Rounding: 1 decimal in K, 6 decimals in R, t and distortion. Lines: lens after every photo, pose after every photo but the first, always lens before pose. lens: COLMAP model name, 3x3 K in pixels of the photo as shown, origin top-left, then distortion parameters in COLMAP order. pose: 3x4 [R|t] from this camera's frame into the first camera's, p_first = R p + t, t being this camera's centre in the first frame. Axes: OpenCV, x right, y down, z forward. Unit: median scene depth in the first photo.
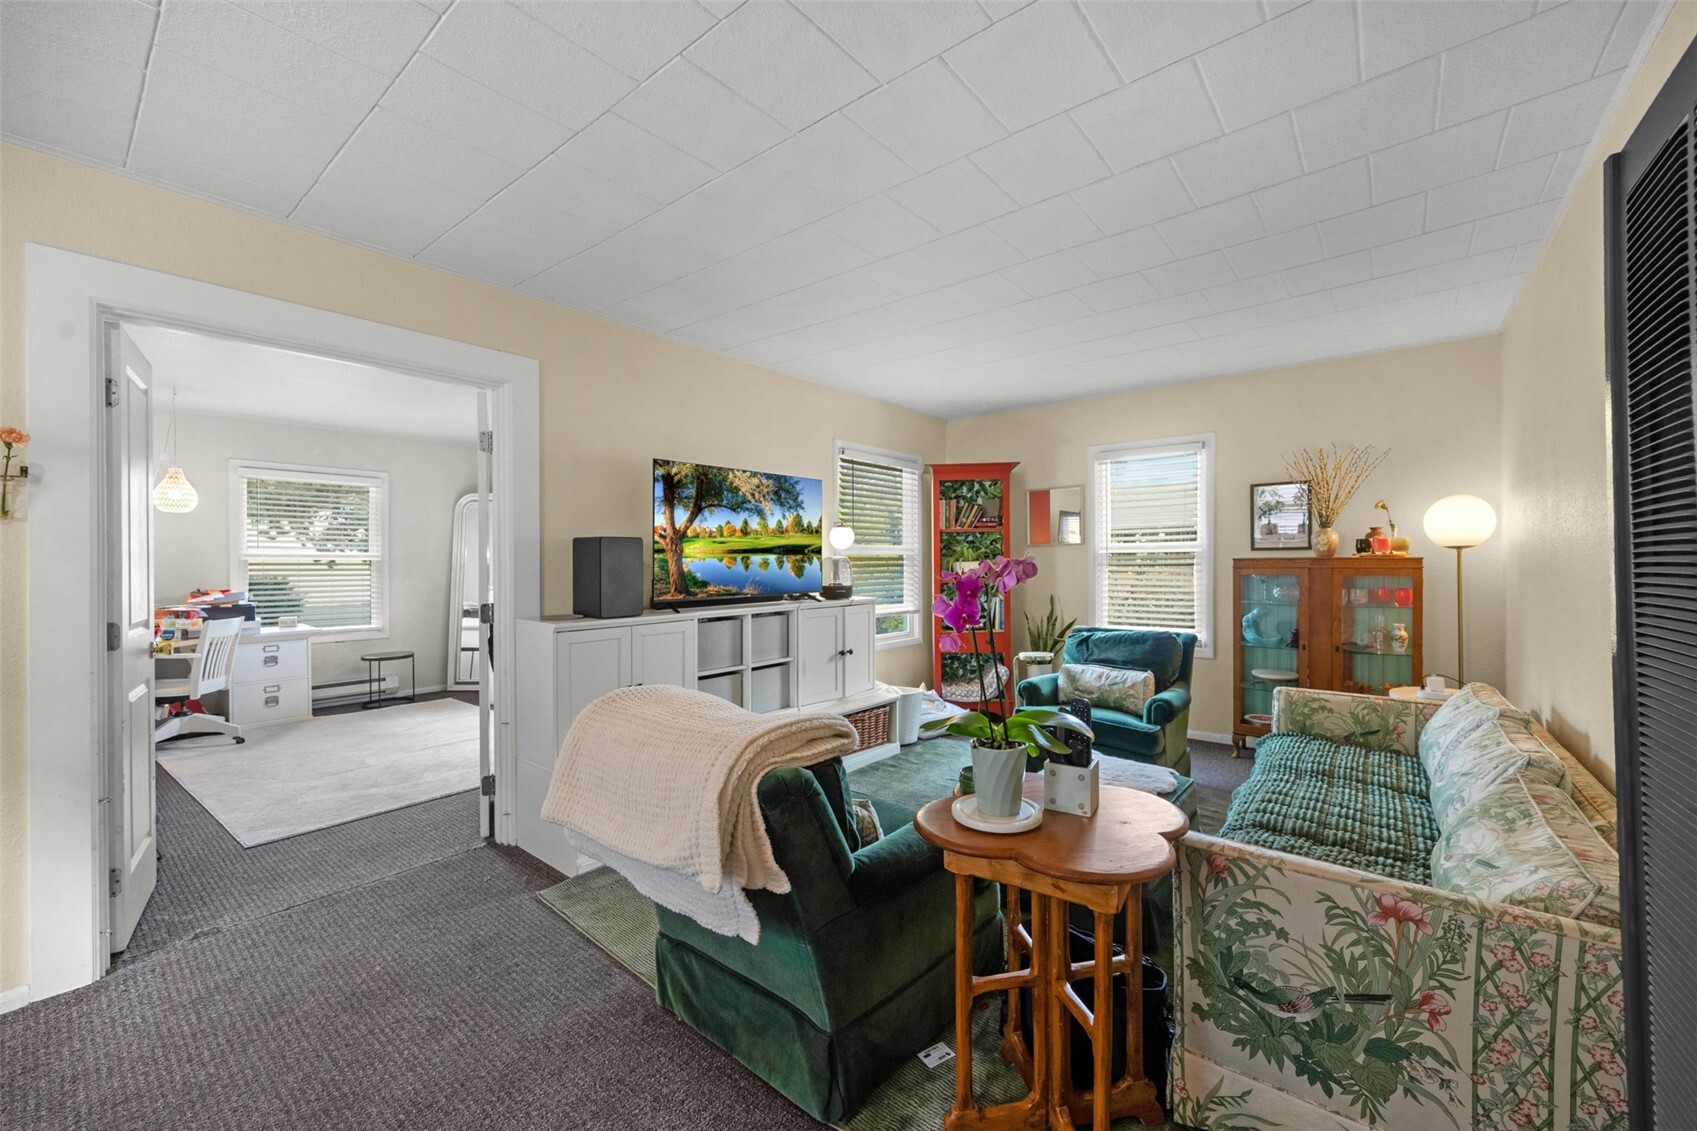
lens RADIAL K [[703.6, 0, 873.3], [0, 703.6, 561.6], [0, 0, 1]] dist [-0.001170, -0.000309]
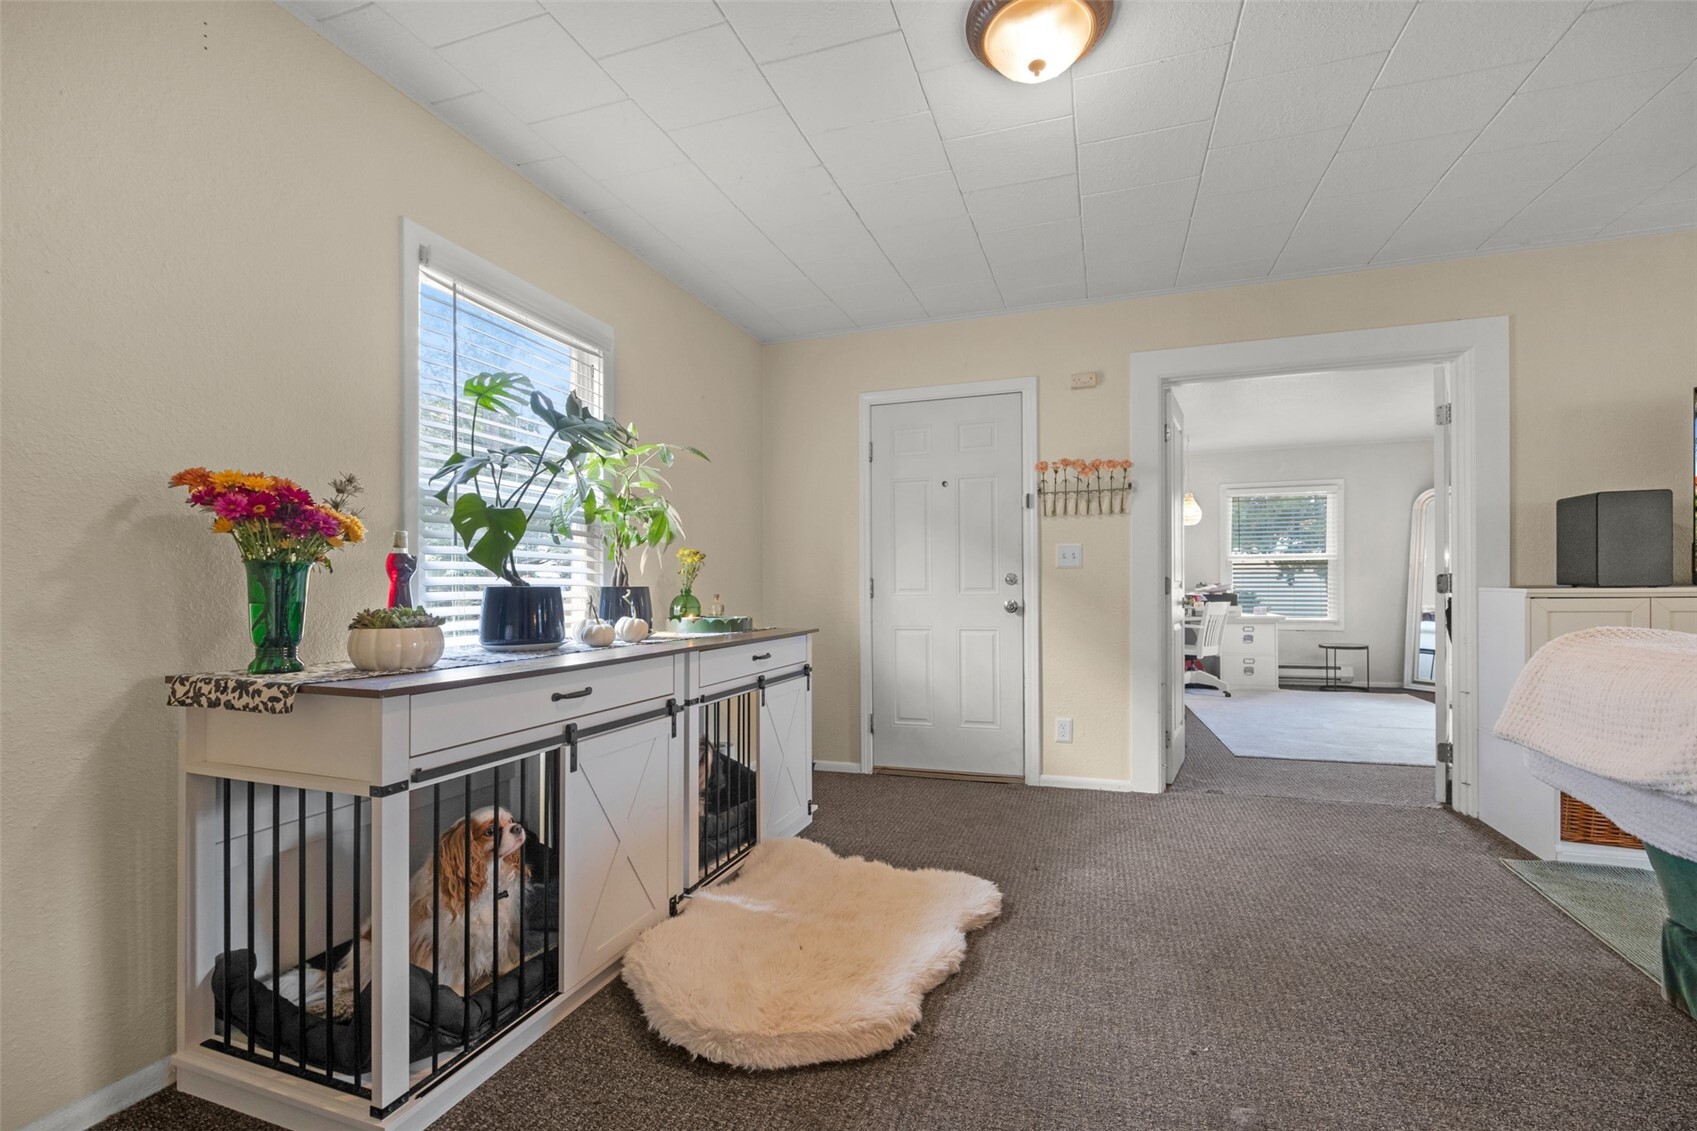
lens RADIAL K [[676.2, 0, 842.8], [0, 676.2, 585.3], [0, 0, 1]] dist [-0.000136, -0.000499]
pose [[0.324216, 0.002043, -0.945981, 0.062235], [-0.002564, 0.999996, 0.001281, 0.051089], [0.945979, 0.002010, 0.324220, -0.093160]]
